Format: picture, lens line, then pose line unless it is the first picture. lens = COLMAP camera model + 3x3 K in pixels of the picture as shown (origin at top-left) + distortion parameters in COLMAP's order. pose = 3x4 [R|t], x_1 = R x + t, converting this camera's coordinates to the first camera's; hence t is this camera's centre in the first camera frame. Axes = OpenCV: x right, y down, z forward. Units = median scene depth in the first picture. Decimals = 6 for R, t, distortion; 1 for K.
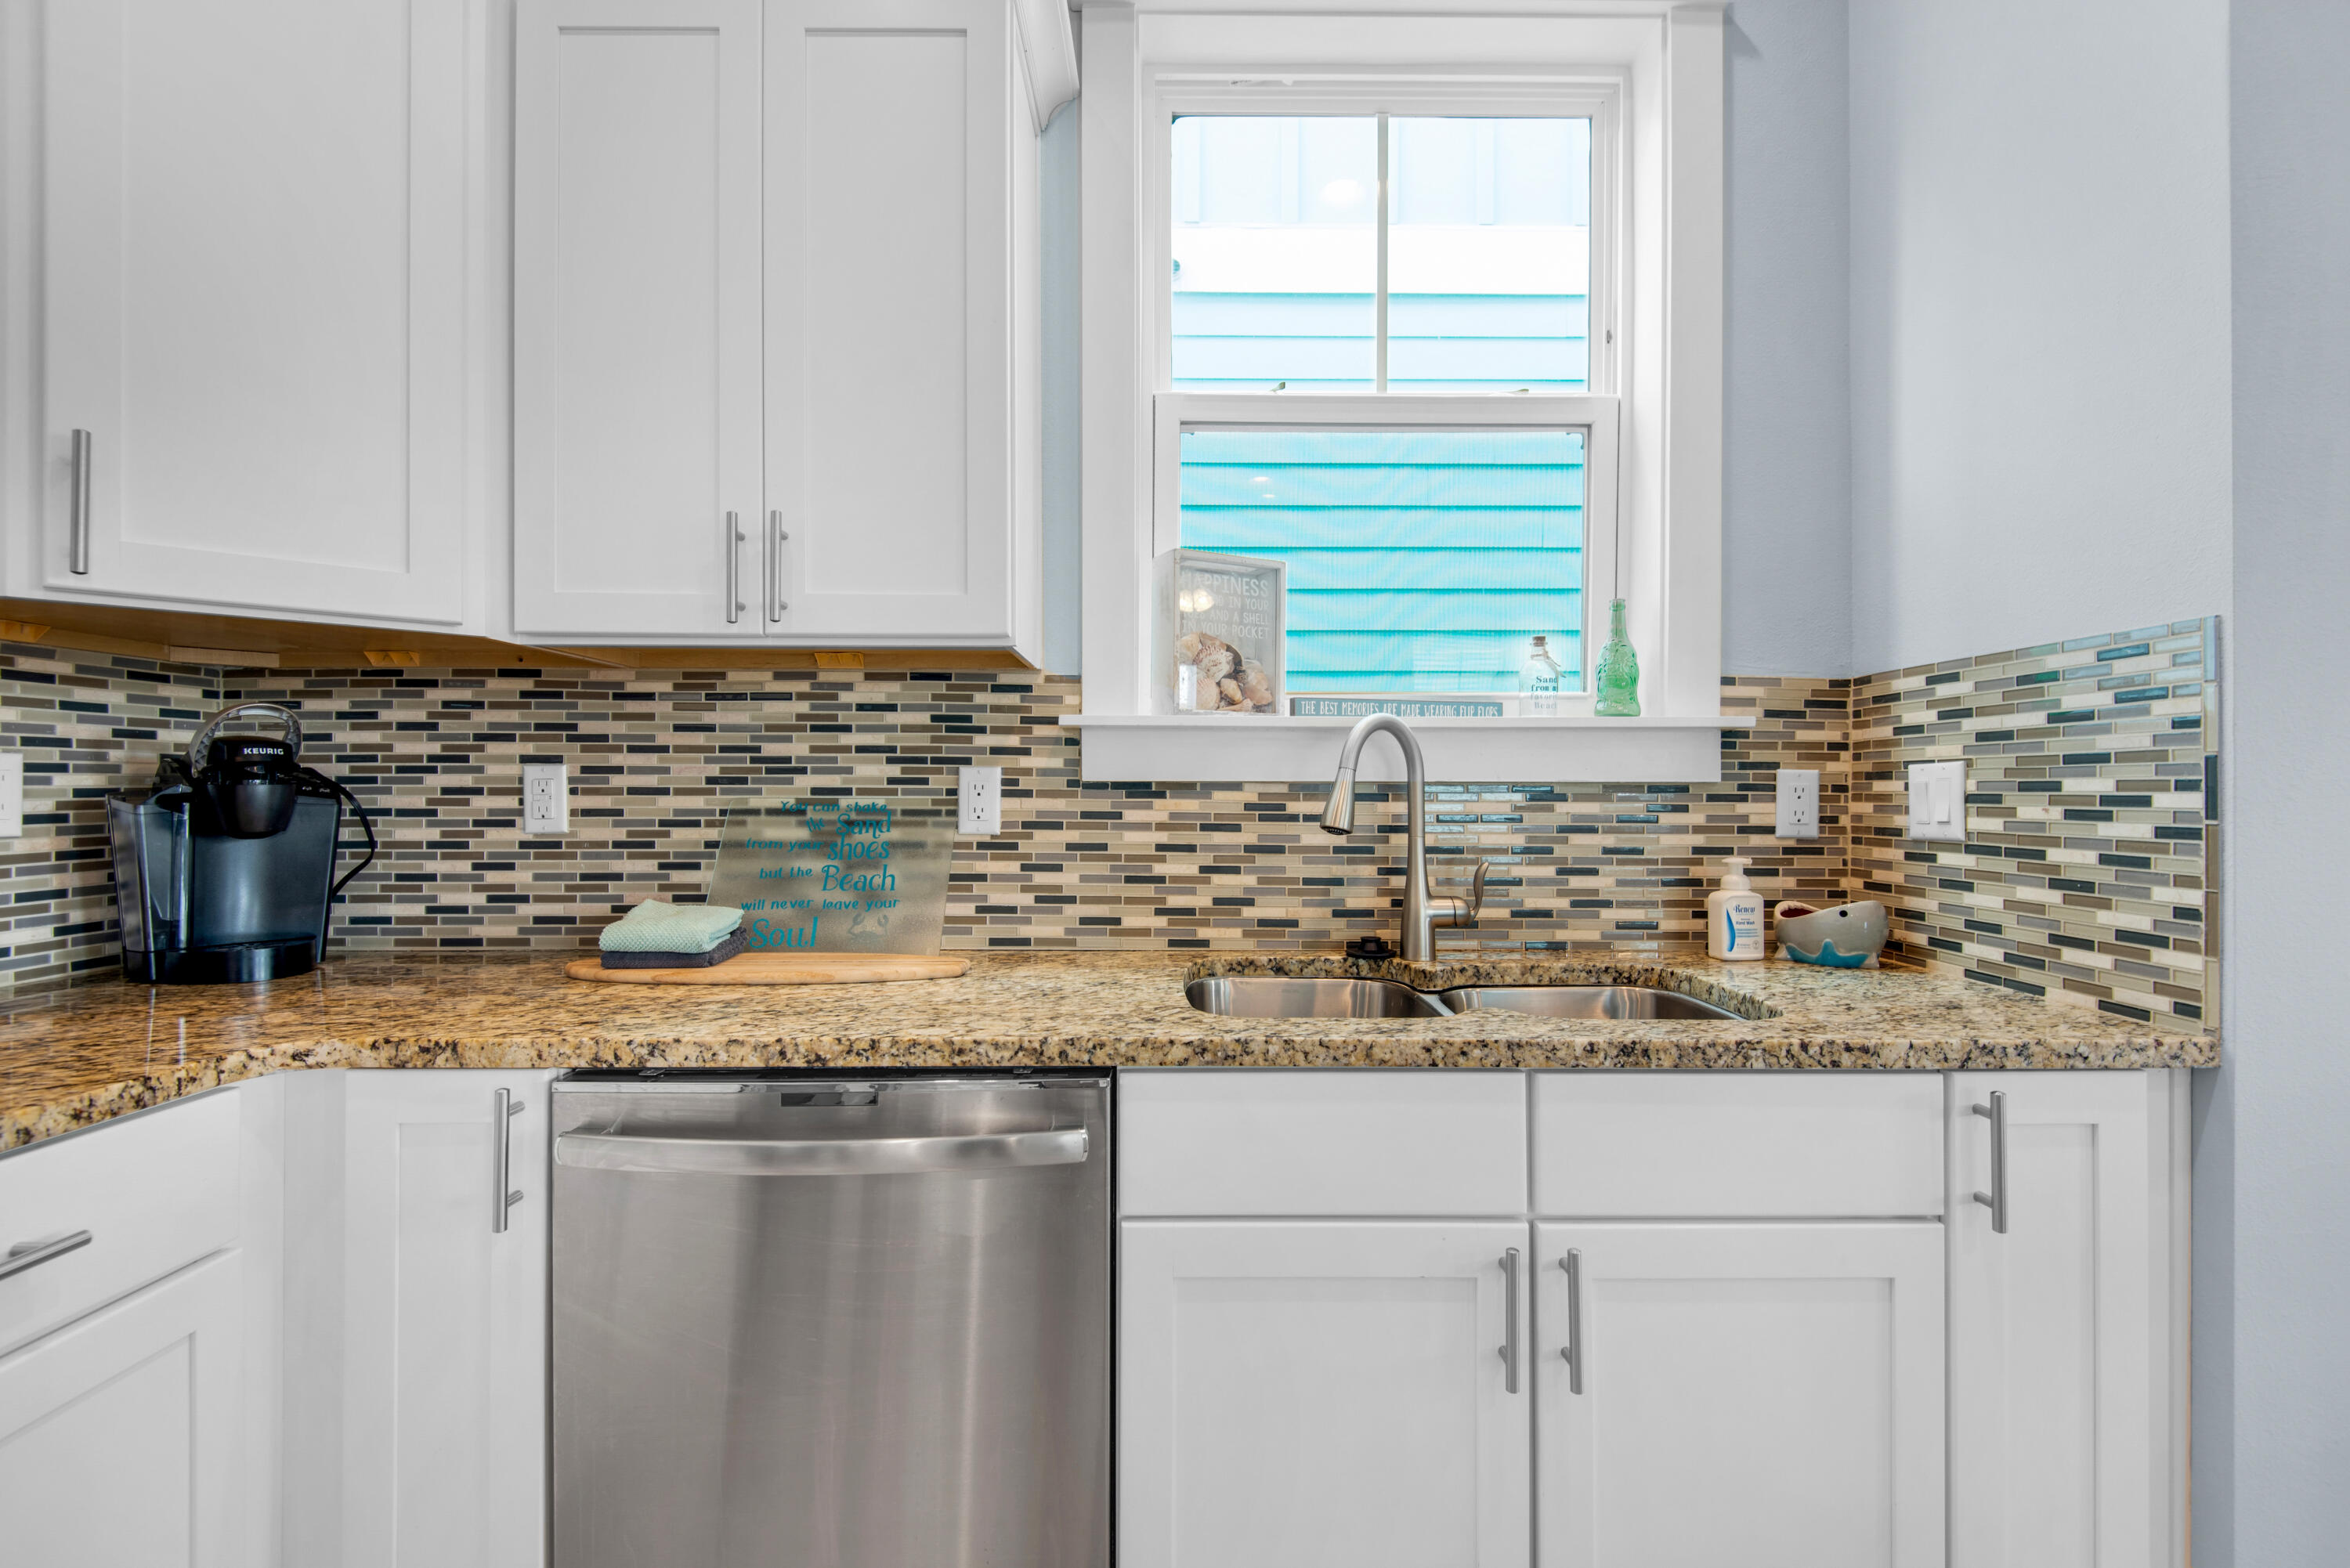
lens RADIAL K [[1094.5, 0, 1201.5], [0, 1094.5, 781.5], [0, 0, 1]] dist [0.018876, -0.019393]
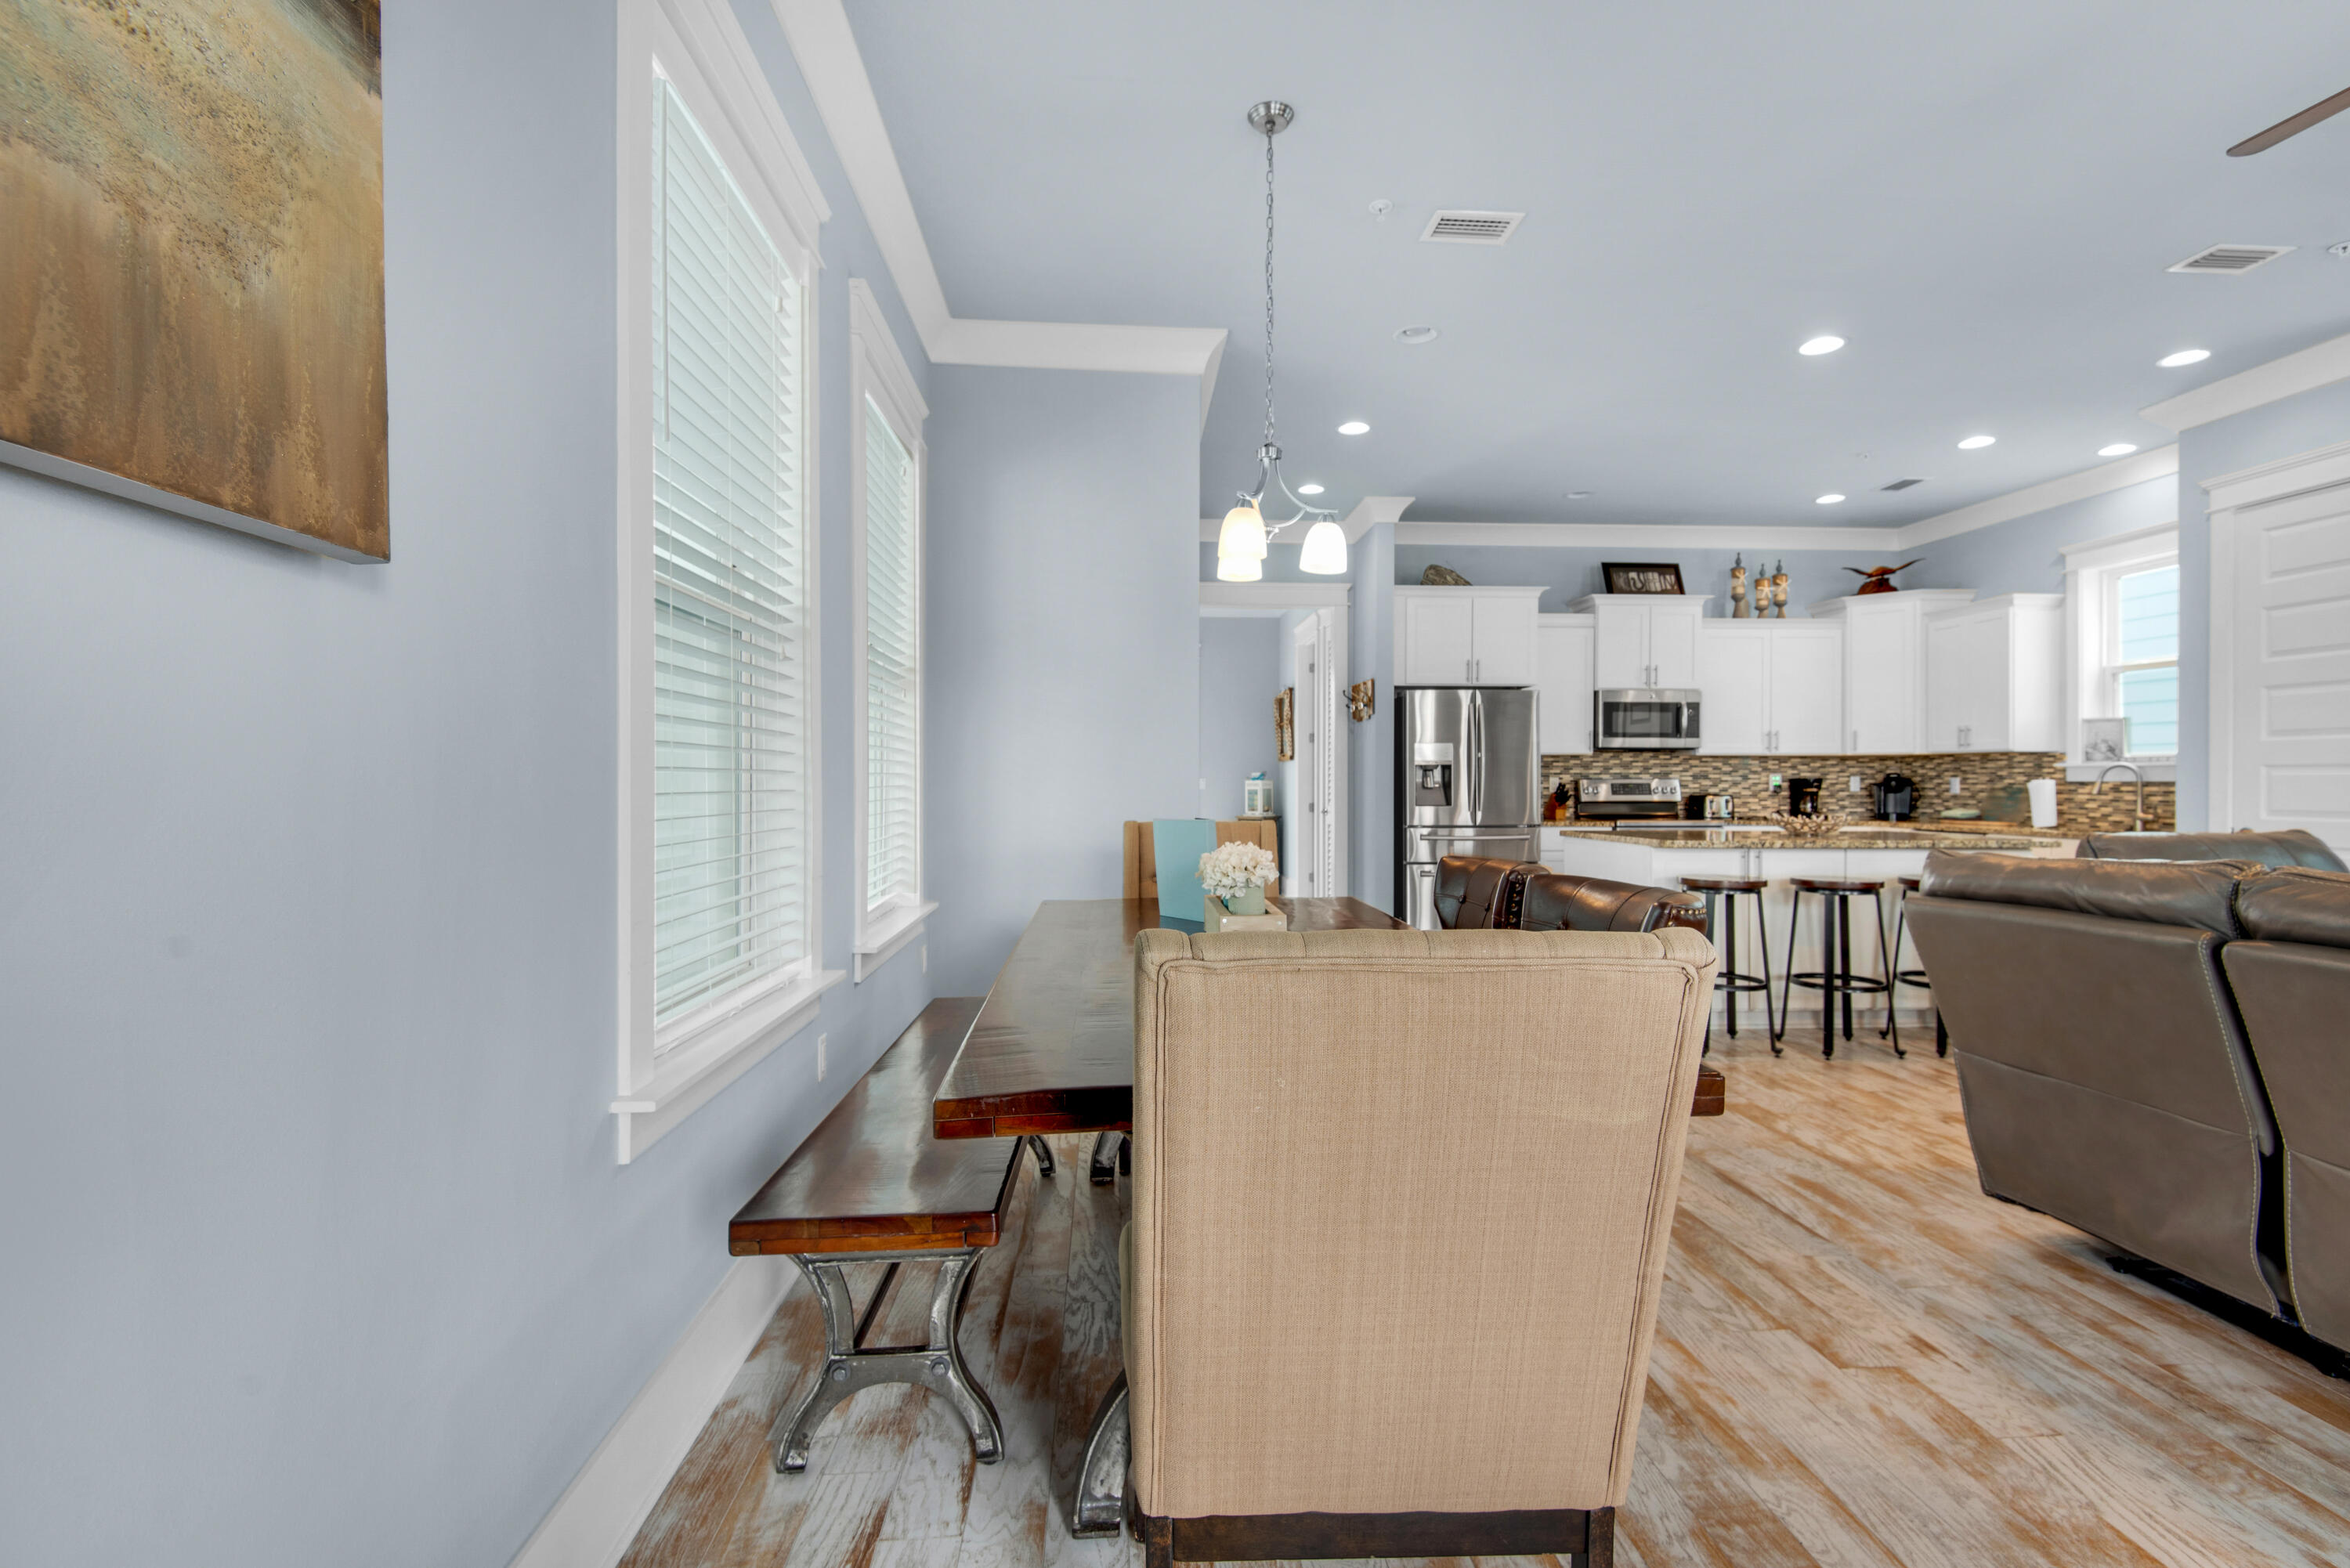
lens RADIAL K [[1055.7, 0, 1175.0], [0, 1055.7, 784.0], [0, 0, 1]] dist [0.018281, -0.019480]
pose [[0.033540, 0.001801, -0.999436, 3.365622], [0.005301, 0.999984, 0.001980, -0.013994], [0.999423, -0.005364, 0.033530, -2.124707]]
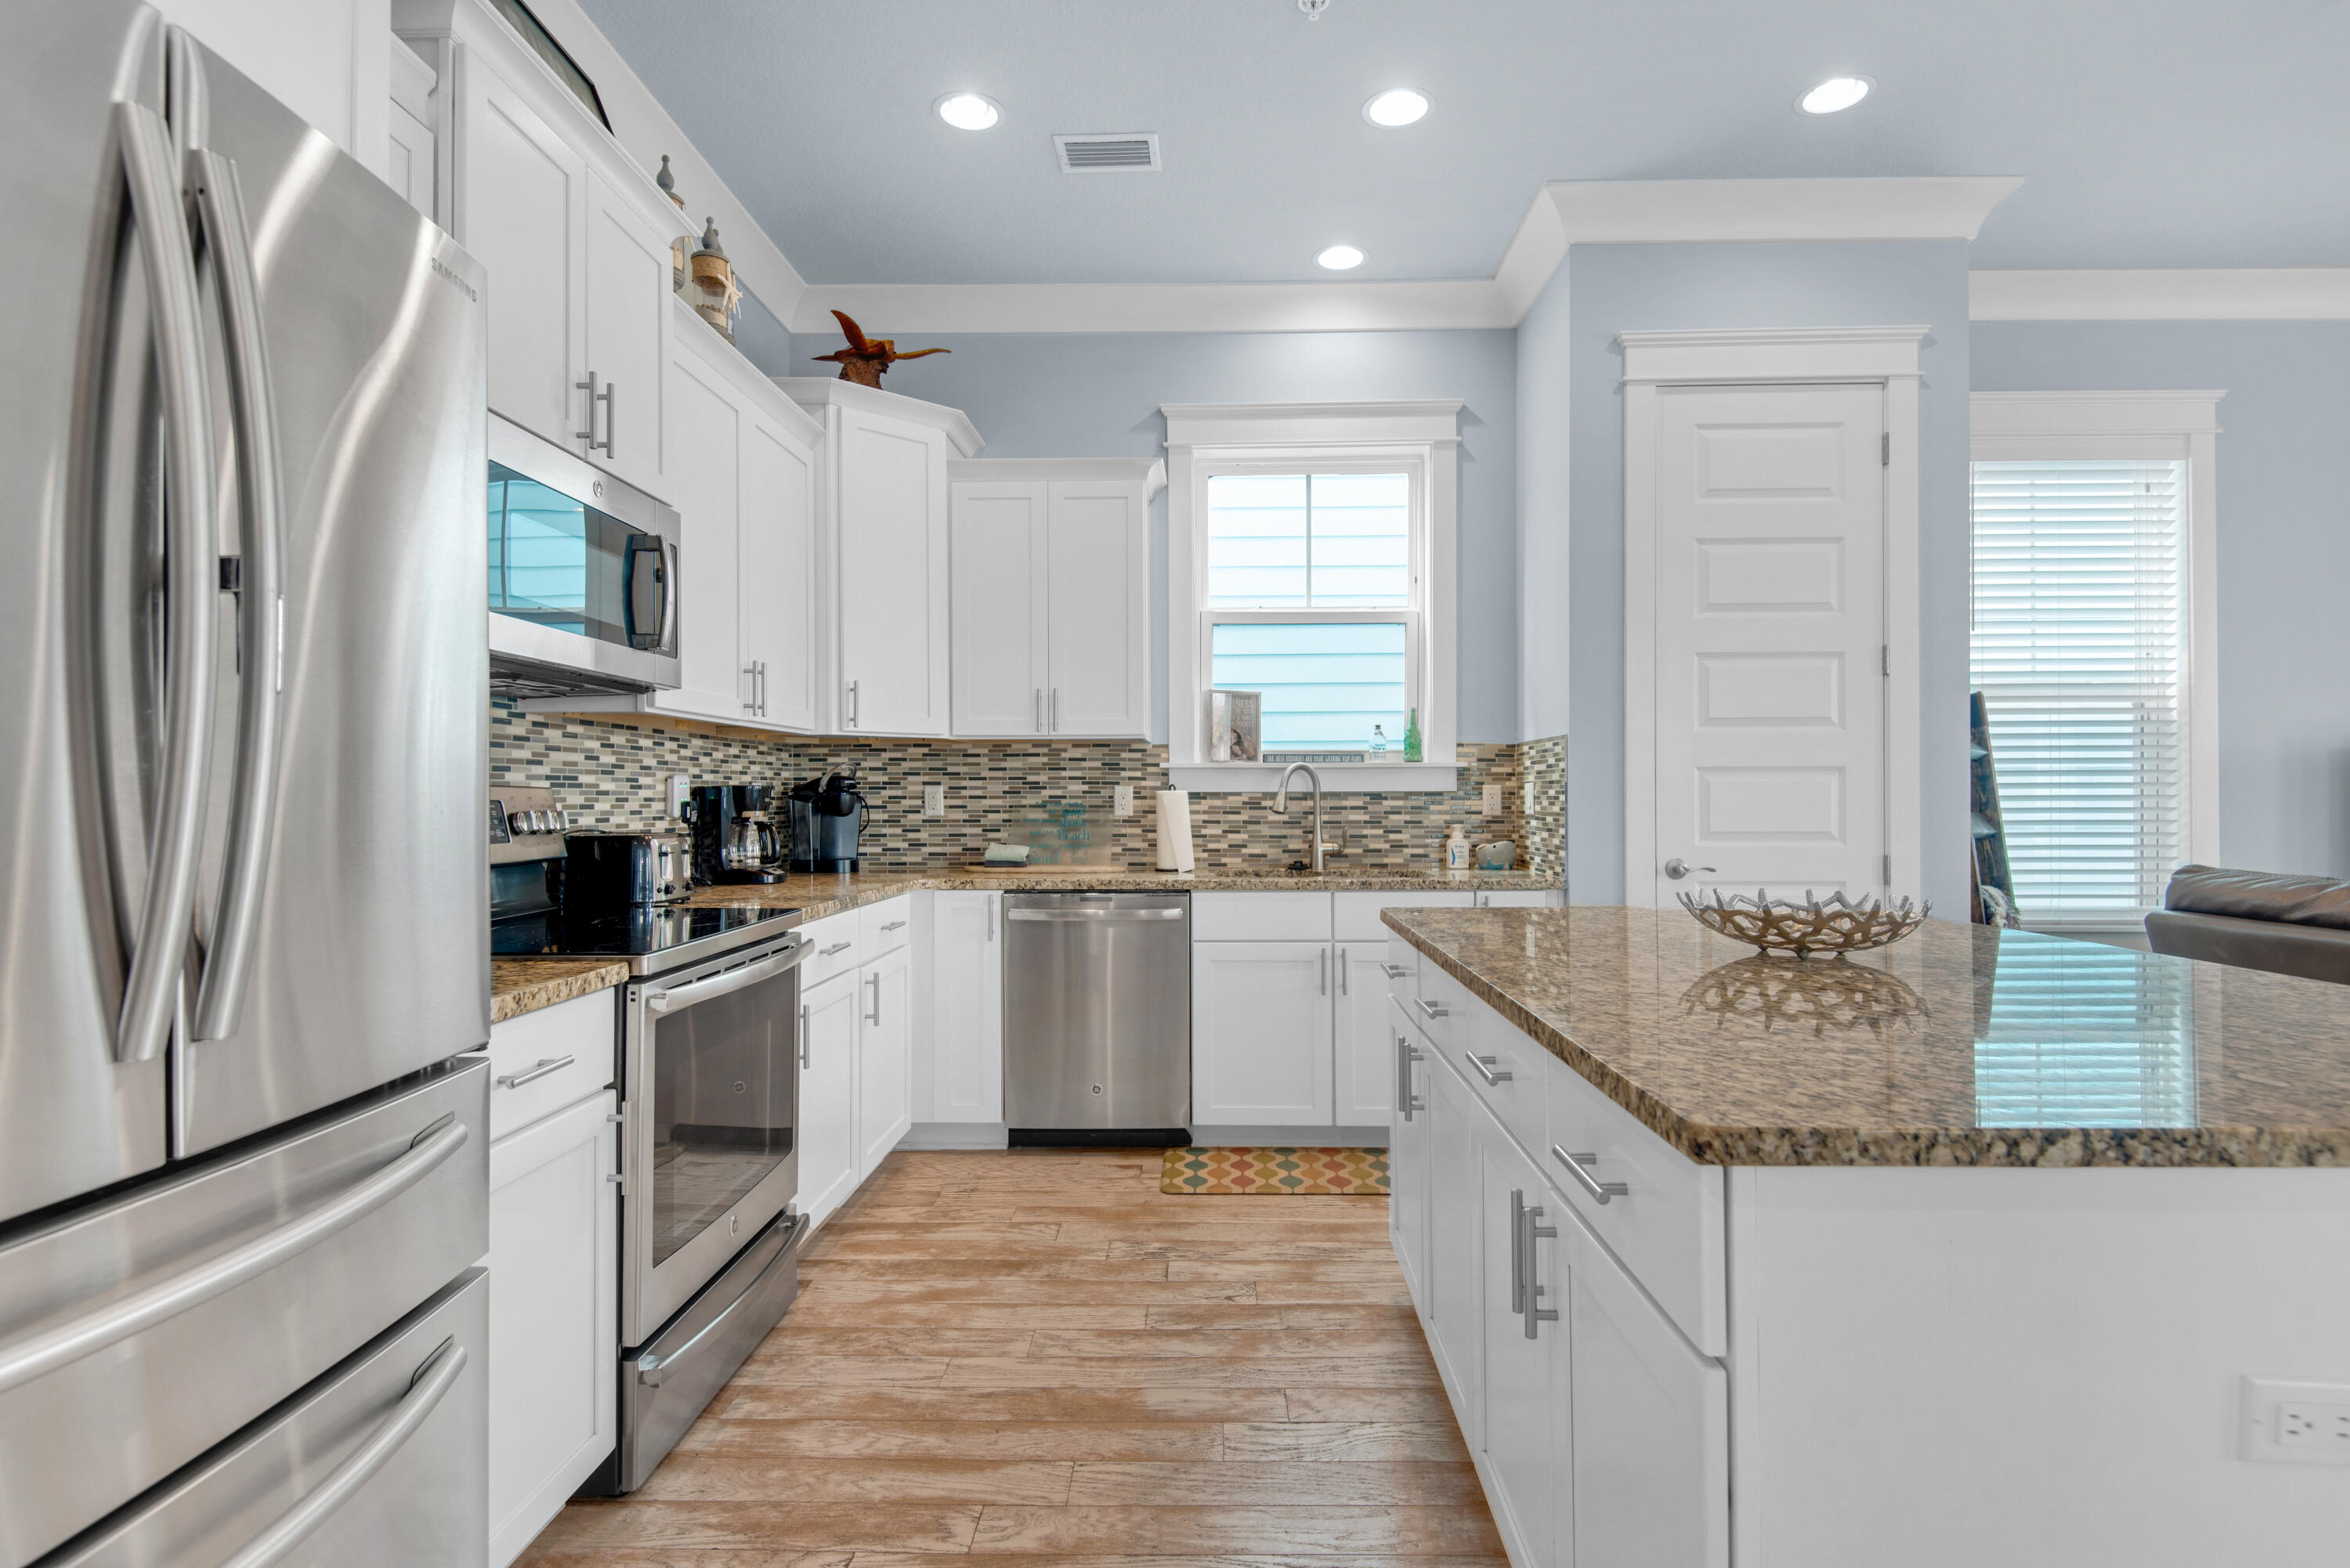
lens RADIAL K [[1164.6, 0, 1175.0], [0, 1164.6, 784.0], [0, 0, 1]] dist [0.023519, -0.023886]
pose [[0.998279, -0.004783, -0.058440, 0.041347], [0.004661, 0.999987, -0.002226, -0.011177], [0.058450, 0.001949, 0.998288, -1.373149]]
